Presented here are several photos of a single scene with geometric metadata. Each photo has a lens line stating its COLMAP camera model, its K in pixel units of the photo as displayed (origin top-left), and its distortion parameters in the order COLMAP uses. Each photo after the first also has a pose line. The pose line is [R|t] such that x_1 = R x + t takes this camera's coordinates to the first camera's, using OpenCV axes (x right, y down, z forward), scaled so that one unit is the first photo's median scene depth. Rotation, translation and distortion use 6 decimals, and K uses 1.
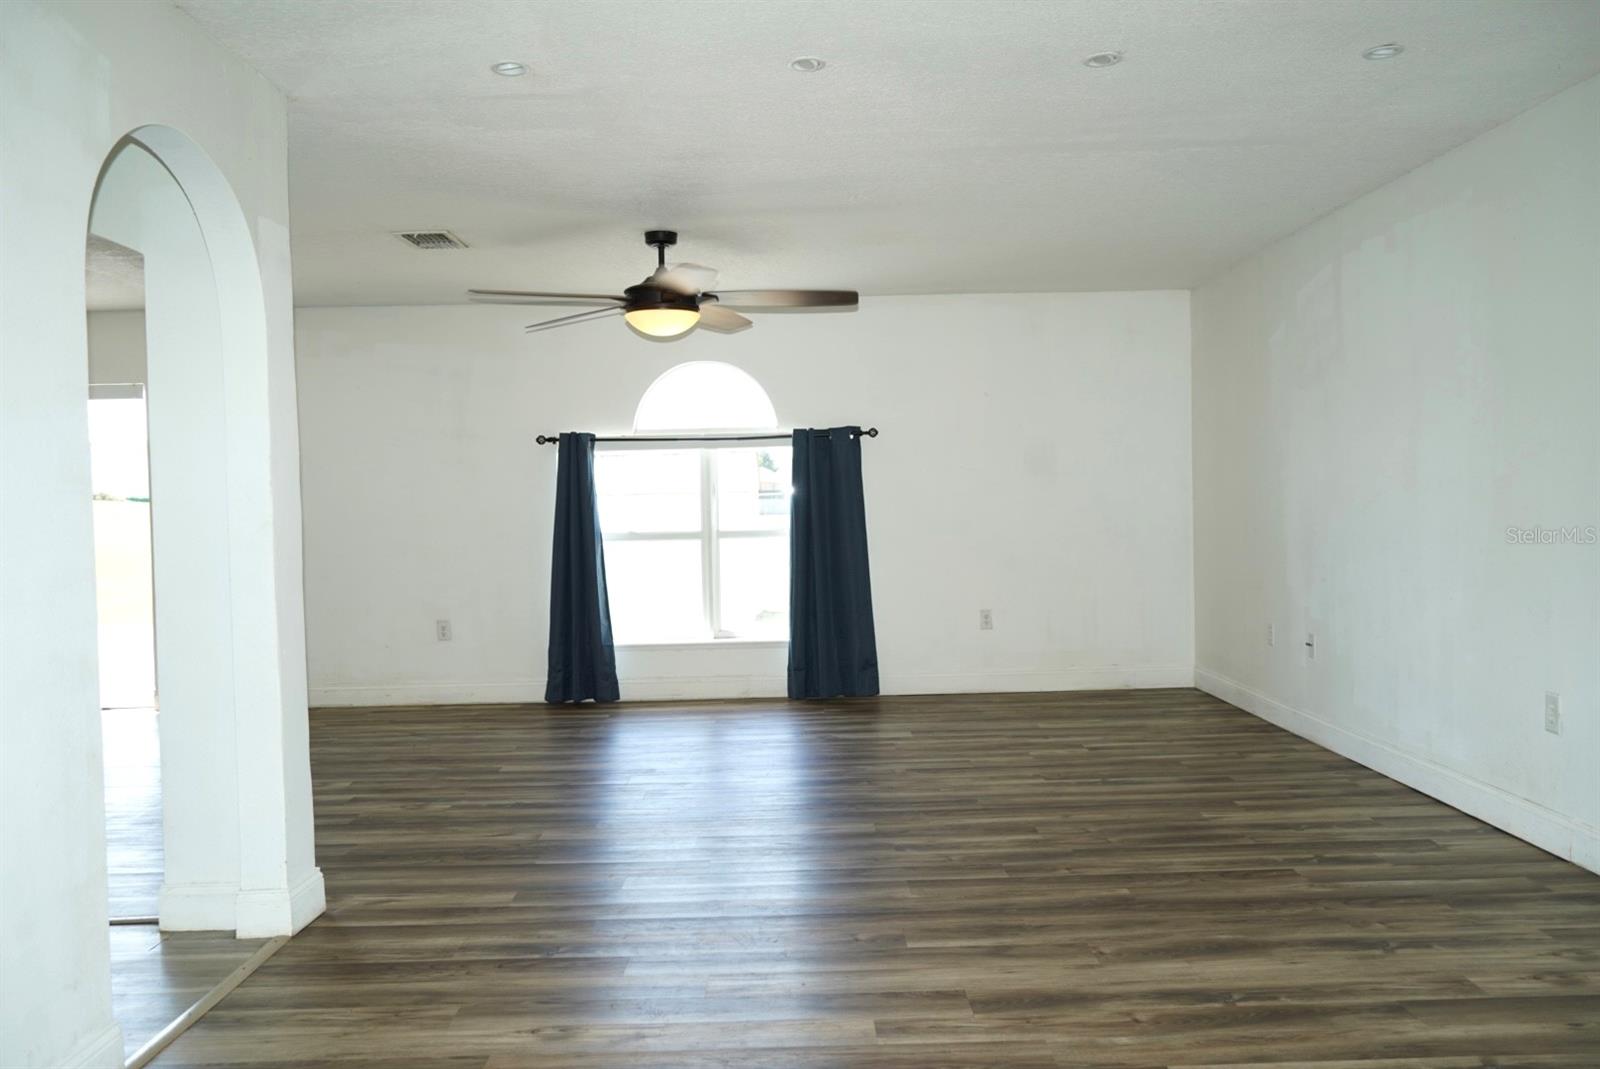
lens RADIAL K [[1269.5, 0, 803.0], [0, 1269.5, 536.2], [0, 0, 1]] dist [-0.000920, 0.002189]
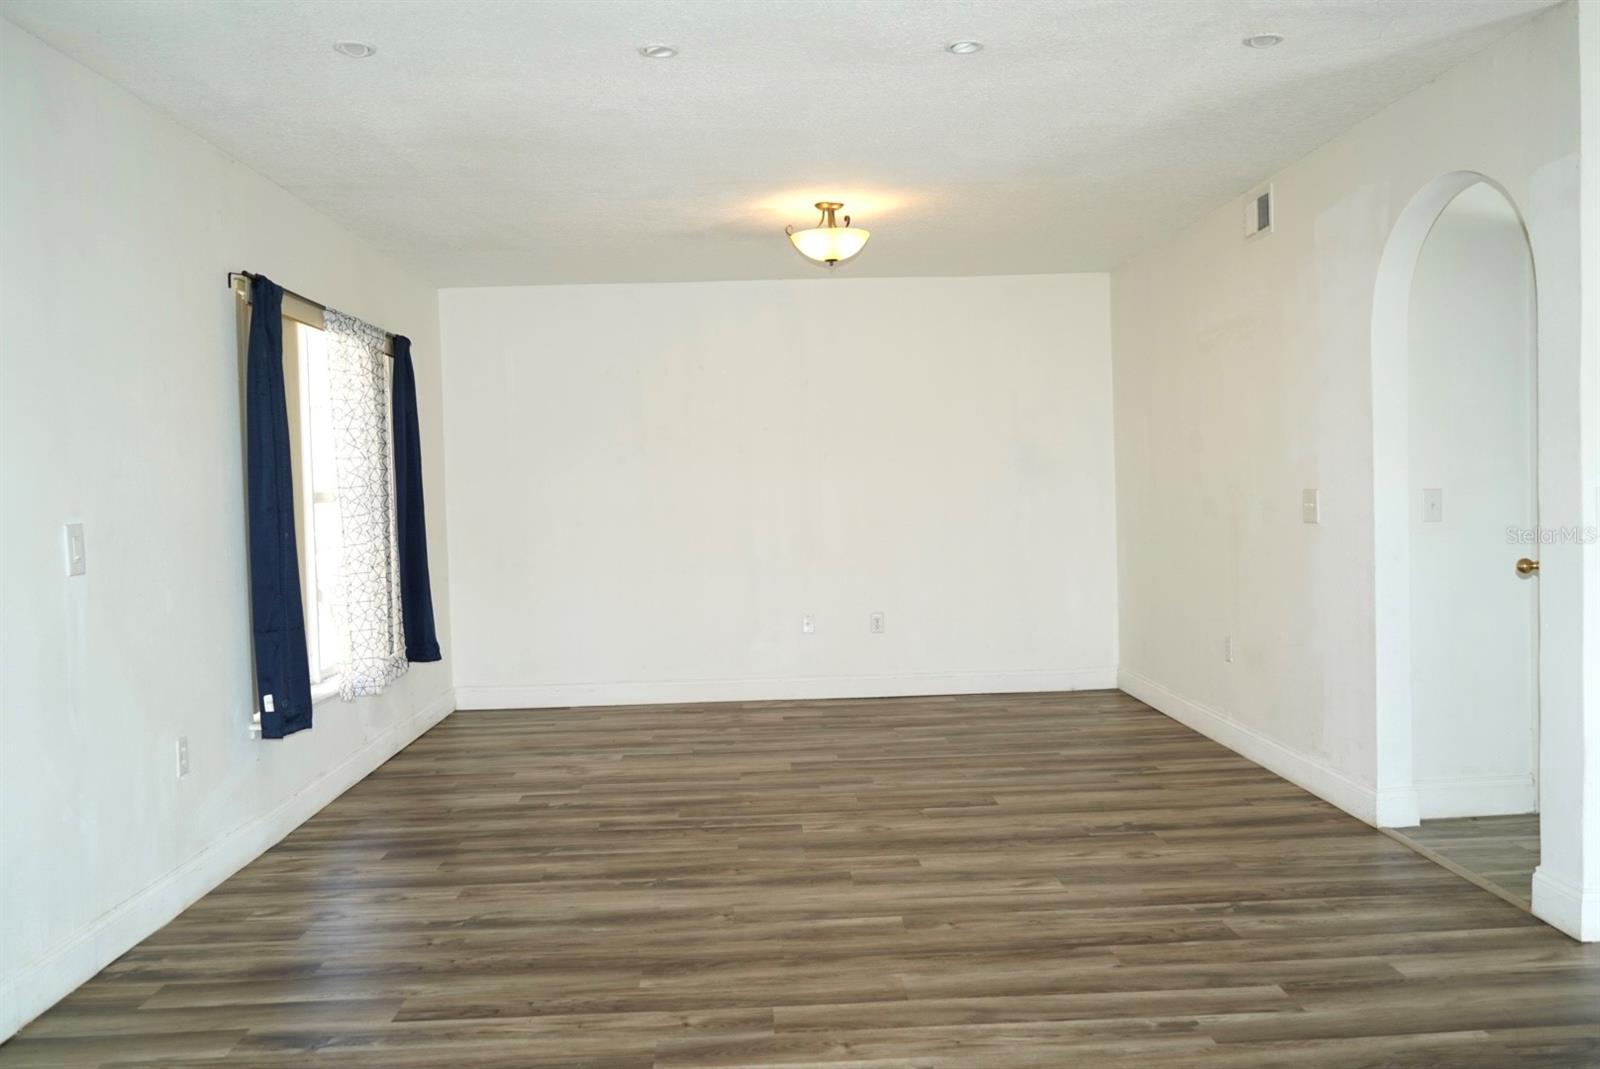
lens RADIAL K [[1269.5, 0, 799.3], [0, 1269.5, 536.1], [0, 0, 1]] dist [-0.000920, 0.002189]
pose [[-0.998350, 0.051138, -0.026104, 0.178205], [0.049438, 0.996846, 0.062085, -0.065089], [0.029196, 0.060692, -0.997729, 2.028435]]
